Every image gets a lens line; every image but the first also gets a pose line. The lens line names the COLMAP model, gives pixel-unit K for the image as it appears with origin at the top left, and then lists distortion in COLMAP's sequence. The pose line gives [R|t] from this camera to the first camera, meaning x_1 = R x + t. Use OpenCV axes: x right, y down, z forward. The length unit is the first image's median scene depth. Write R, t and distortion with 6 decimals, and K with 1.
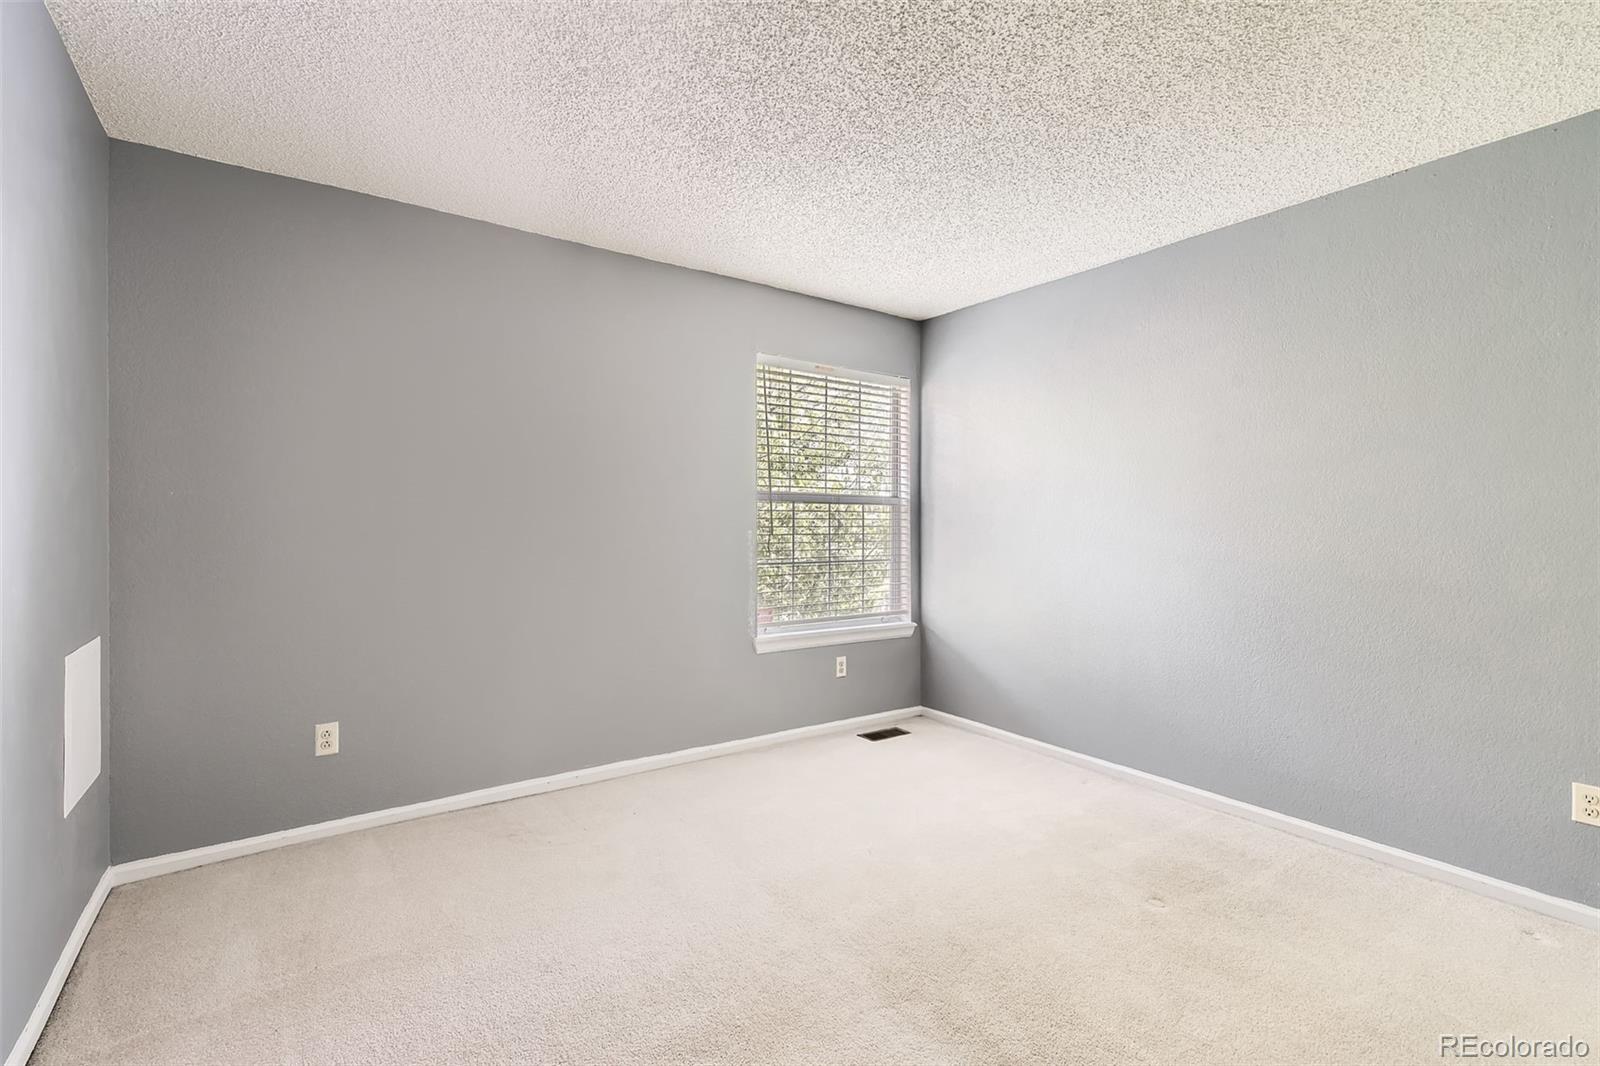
lens RADIAL K [[707.7, 0, 797.4], [0, 707.7, 506.5], [0, 0, 1]] dist [0.005033, 0.000066]
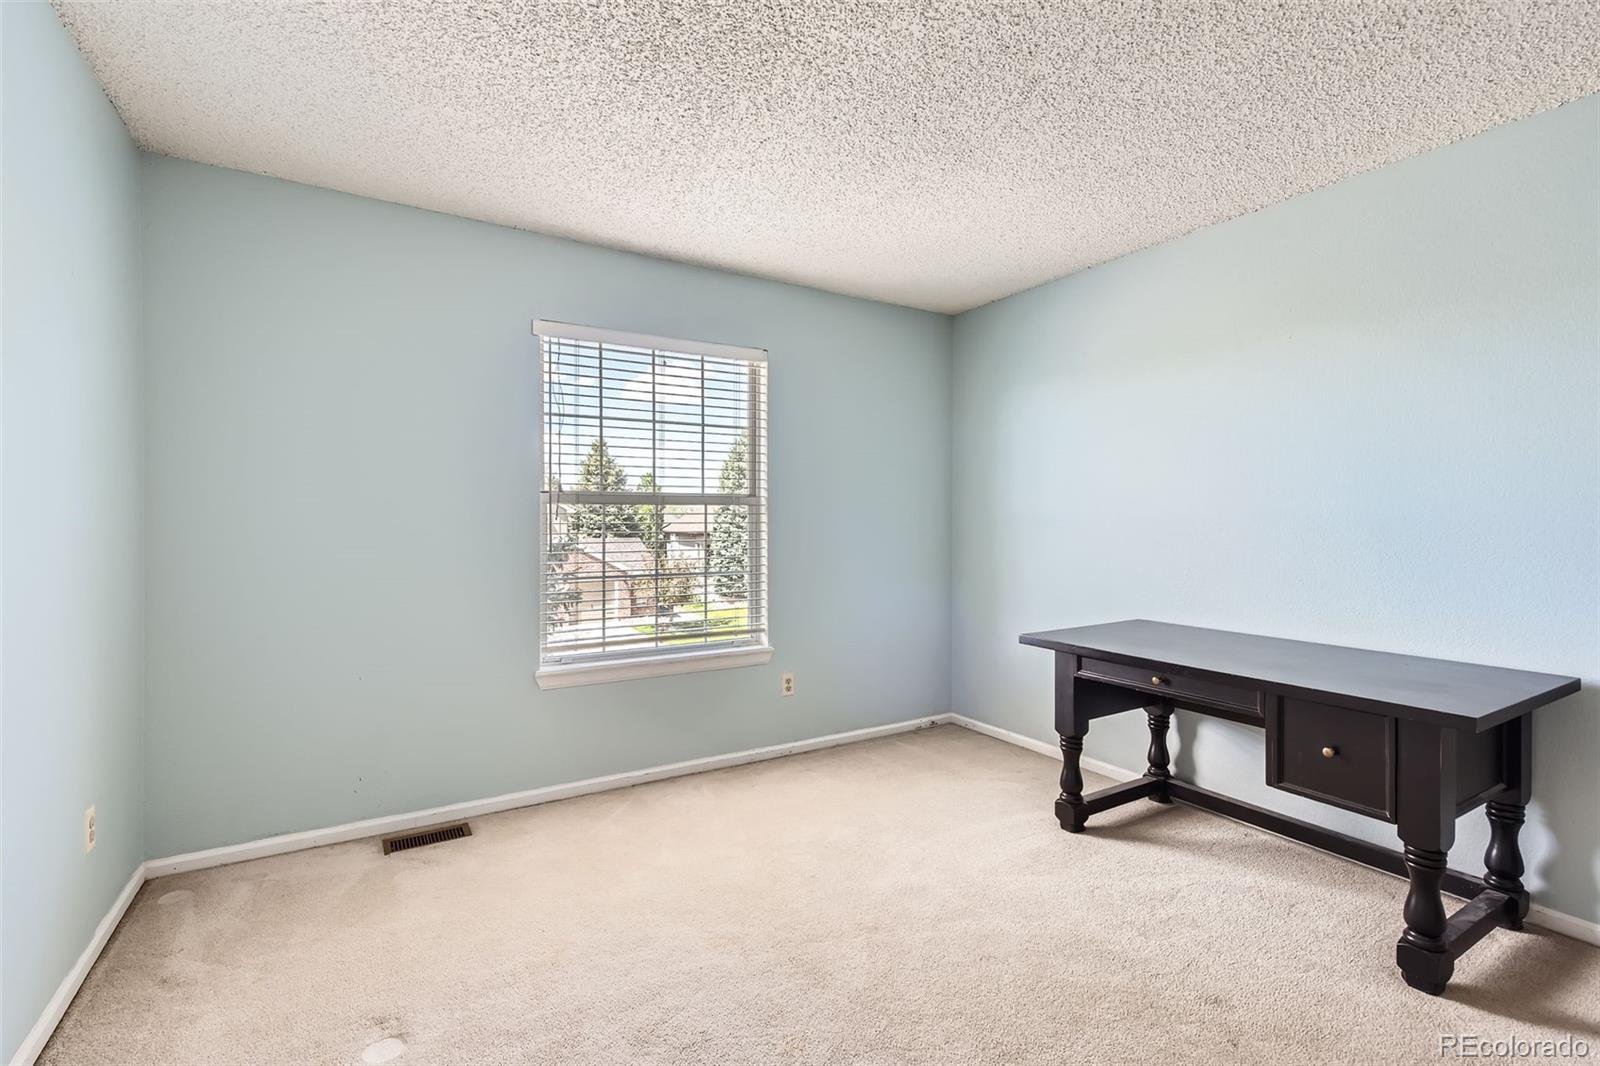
lens RADIAL K [[707.7, 0, 797.1], [0, 707.7, 534.0], [0, 0, 1]] dist [0.005033, 0.000066]
pose [[0.996477, -0.013634, -0.082757, 0.257802], [0.016430, 0.999313, 0.033207, 0.005232], [0.082247, -0.034449, 0.996016, 0.174328]]
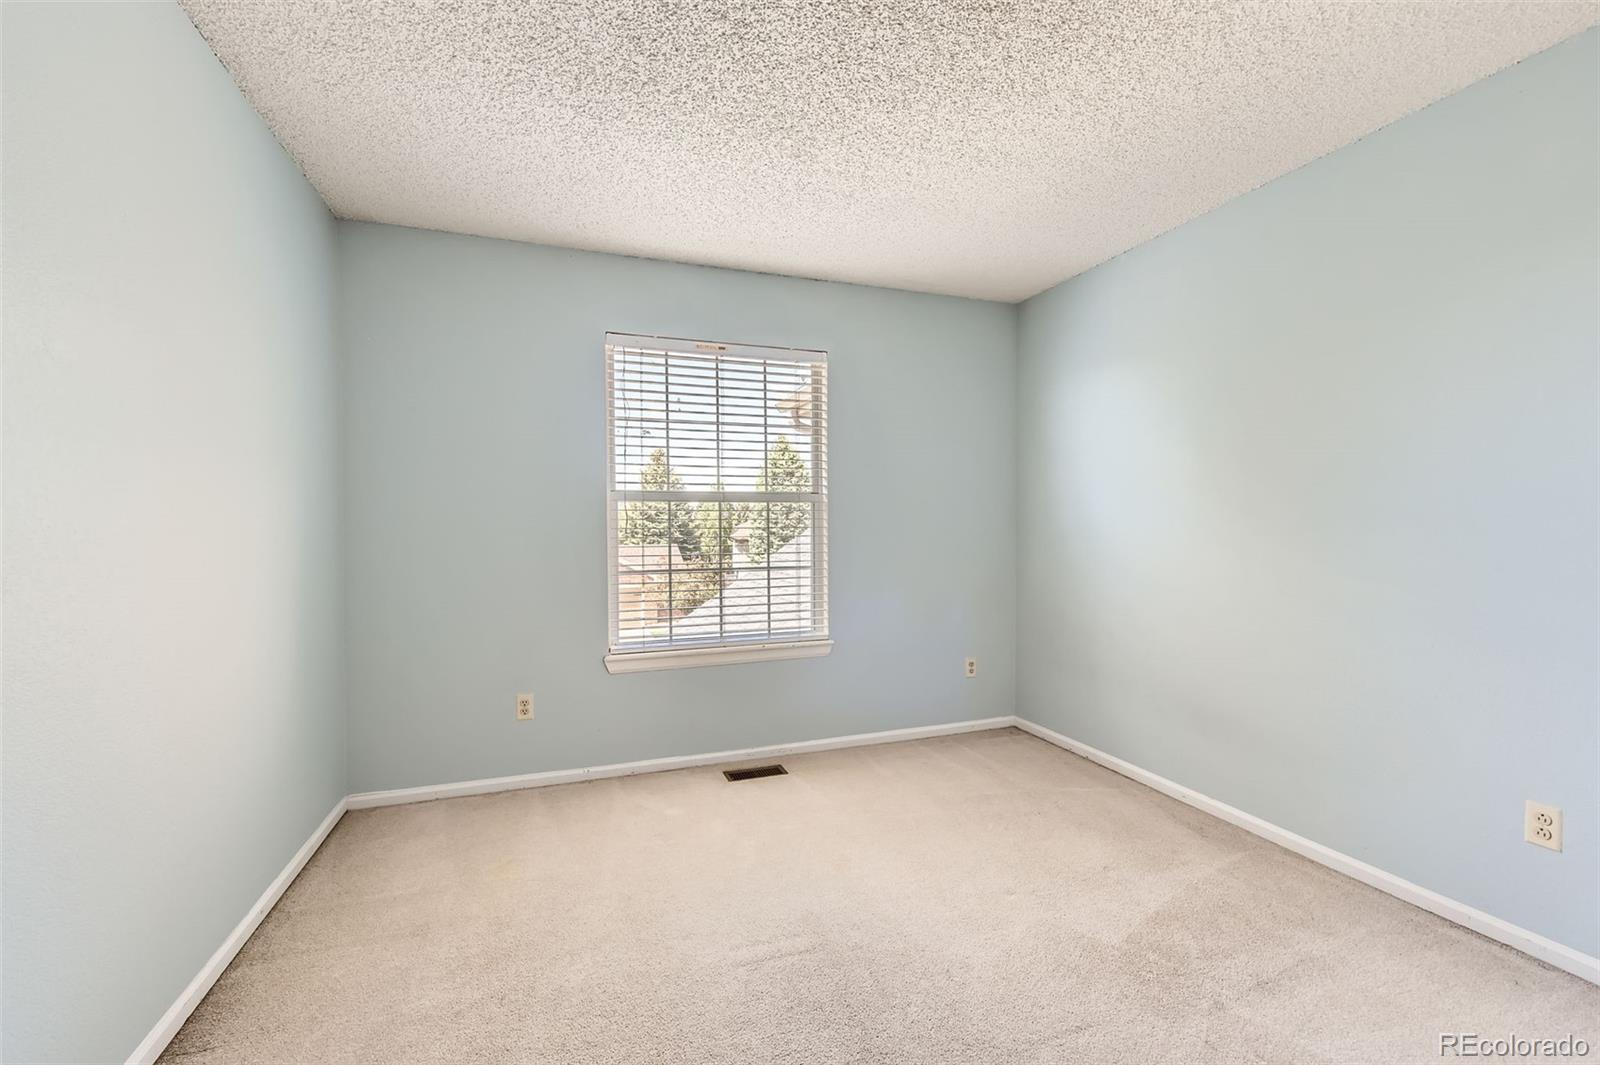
lens RADIAL K [[657.6, 0, 798.7], [0, 657.6, 525.5], [0, 0, 1]] dist [0.001564, 0.000159]
pose [[0.962414, -0.010618, -0.271379, 0.335597], [0.017623, 0.999571, 0.023388, 0.007213], [0.271014, -0.027292, 0.962188, 0.229089]]
